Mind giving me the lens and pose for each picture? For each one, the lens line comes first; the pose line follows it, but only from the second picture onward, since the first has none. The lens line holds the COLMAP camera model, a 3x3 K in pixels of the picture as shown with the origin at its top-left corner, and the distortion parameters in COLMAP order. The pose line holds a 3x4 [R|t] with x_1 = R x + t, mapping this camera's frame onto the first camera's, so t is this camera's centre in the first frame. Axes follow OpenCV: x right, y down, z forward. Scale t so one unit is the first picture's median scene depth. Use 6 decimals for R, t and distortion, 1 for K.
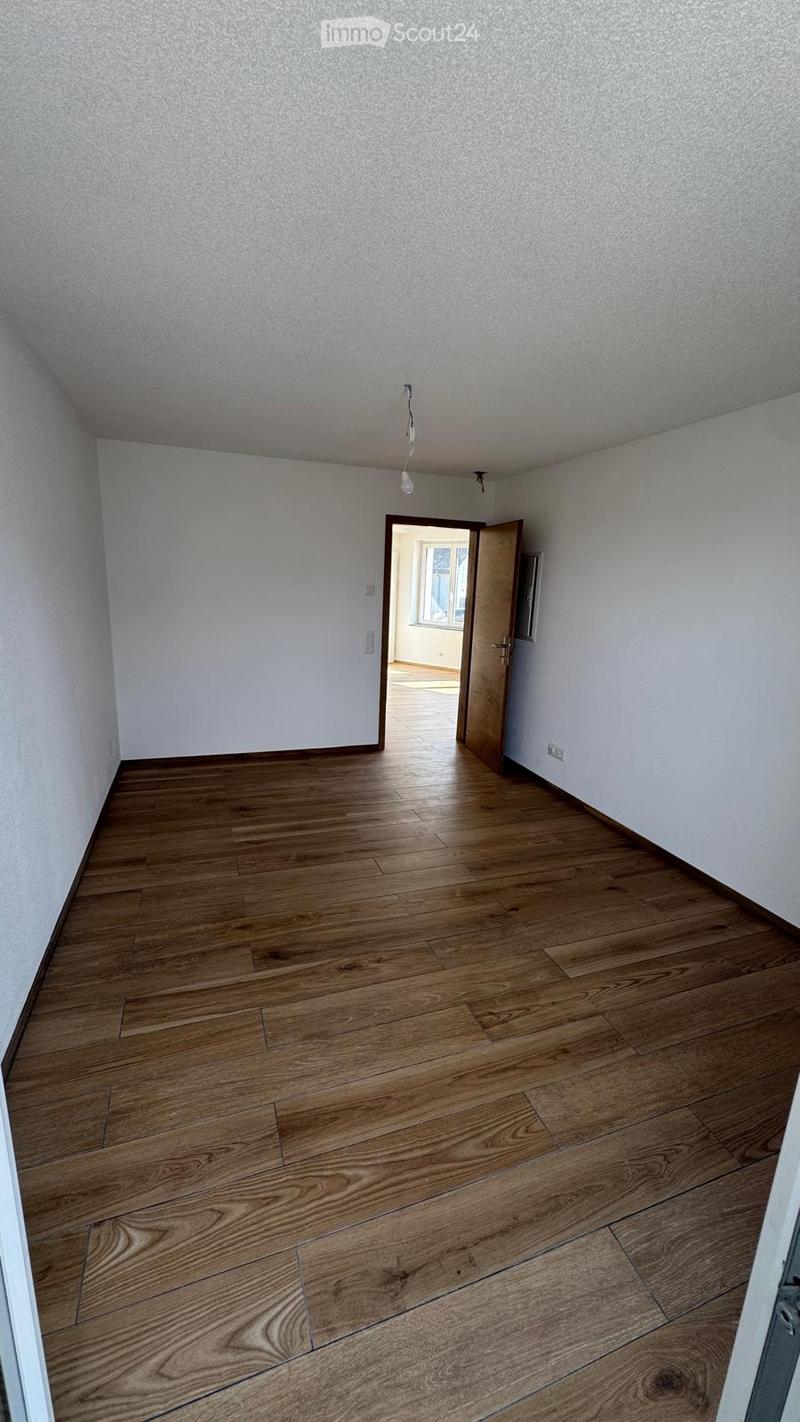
lens RADIAL K [[567.9, 0, 402.6], [0, 567.9, 712.1], [0, 0, 1]] dist [-0.000841, -0.000889]
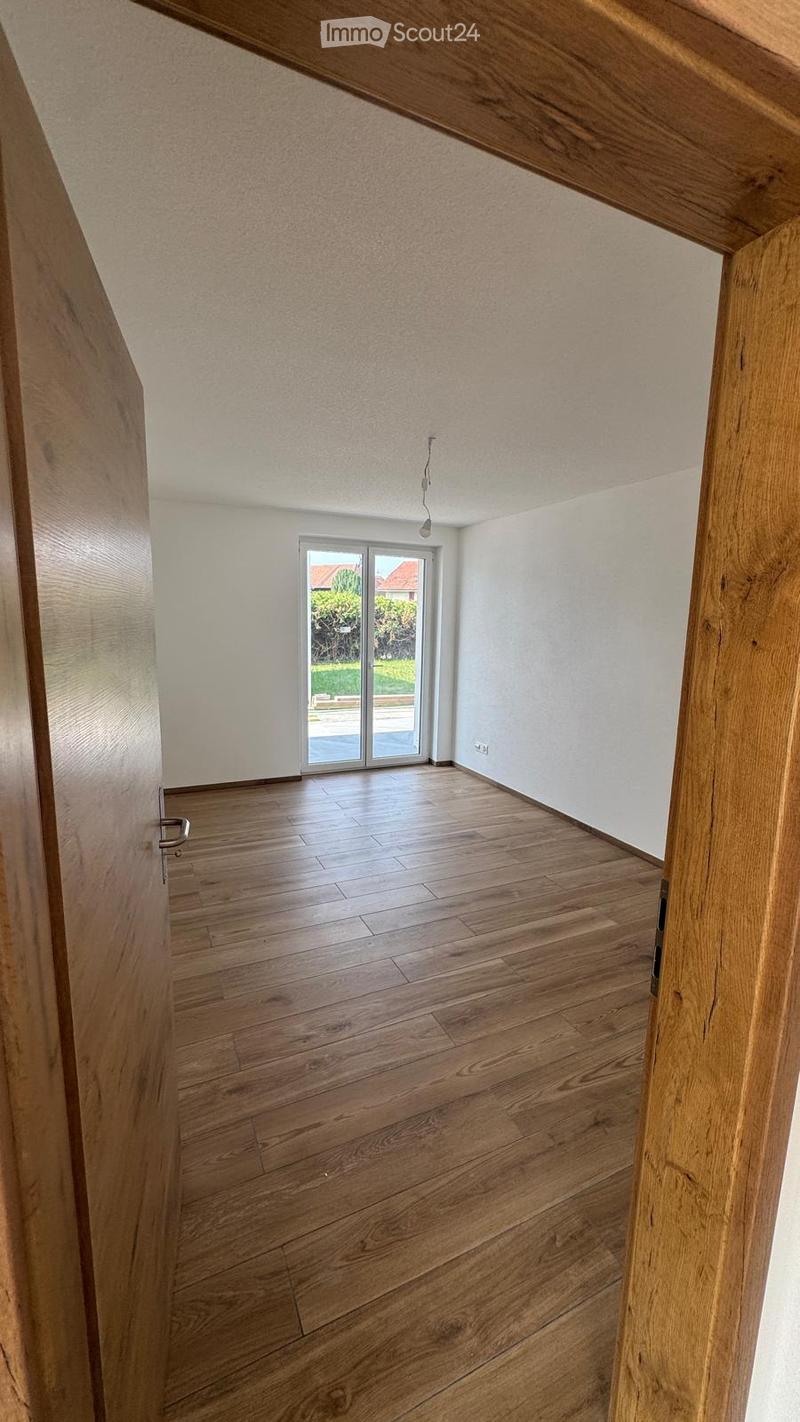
lens RADIAL K [[567.9, 0, 402.6], [0, 567.9, 712.1], [0, 0, 1]] dist [-0.000841, -0.000889]
pose [[-0.994144, -0.044921, -0.098281, 0.123864], [-0.079256, 0.921345, 0.380581, -0.421890], [0.073455, 0.386142, -0.919510, 1.838205]]
